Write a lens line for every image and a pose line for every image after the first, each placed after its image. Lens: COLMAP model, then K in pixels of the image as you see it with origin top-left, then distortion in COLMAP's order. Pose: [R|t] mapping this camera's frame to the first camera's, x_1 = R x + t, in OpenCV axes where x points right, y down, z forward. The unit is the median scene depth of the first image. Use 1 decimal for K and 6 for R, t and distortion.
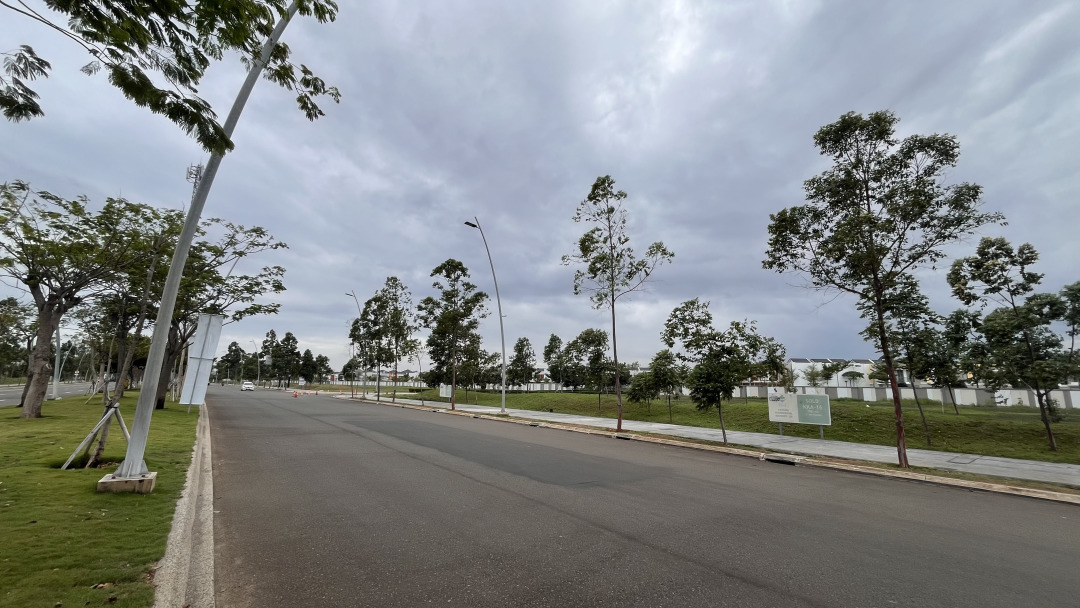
lens RADIAL K [[416.8, 0, 541.0], [0, 416.8, 299.7], [0, 0, 1]] dist [-0.001802, -0.000283]
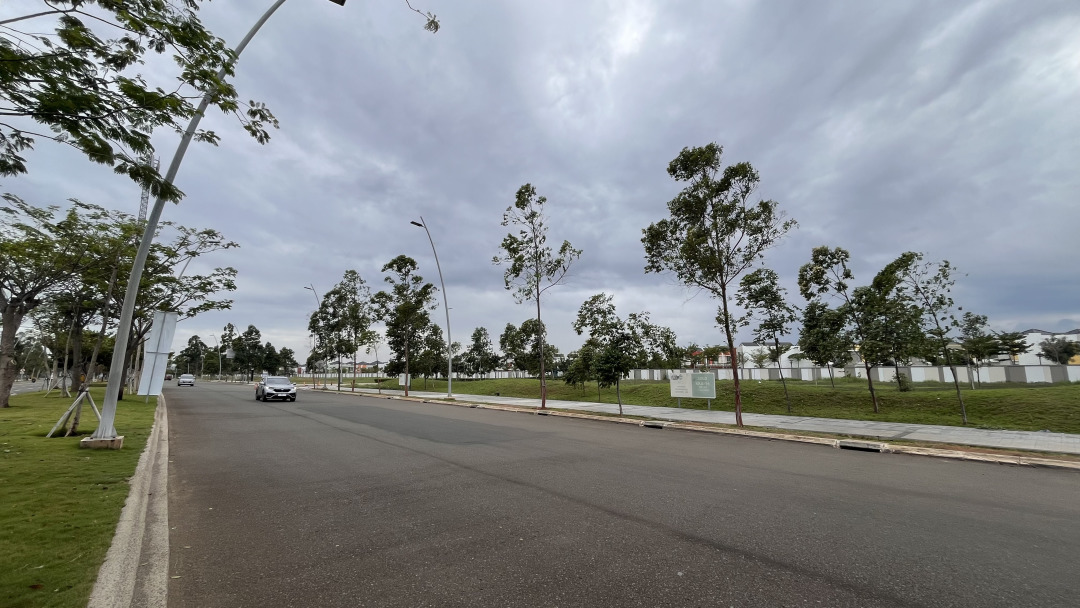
lens RADIAL K [[416.8, 0, 539.7], [0, 416.8, 294.3], [0, 0, 1]] dist [-0.001802, -0.000283]
pose [[0.998139, -0.011427, 0.059907, 0.109381], [0.010541, 0.999831, 0.015090, -0.016176], [-0.060069, -0.014430, 0.998090, -0.132407]]
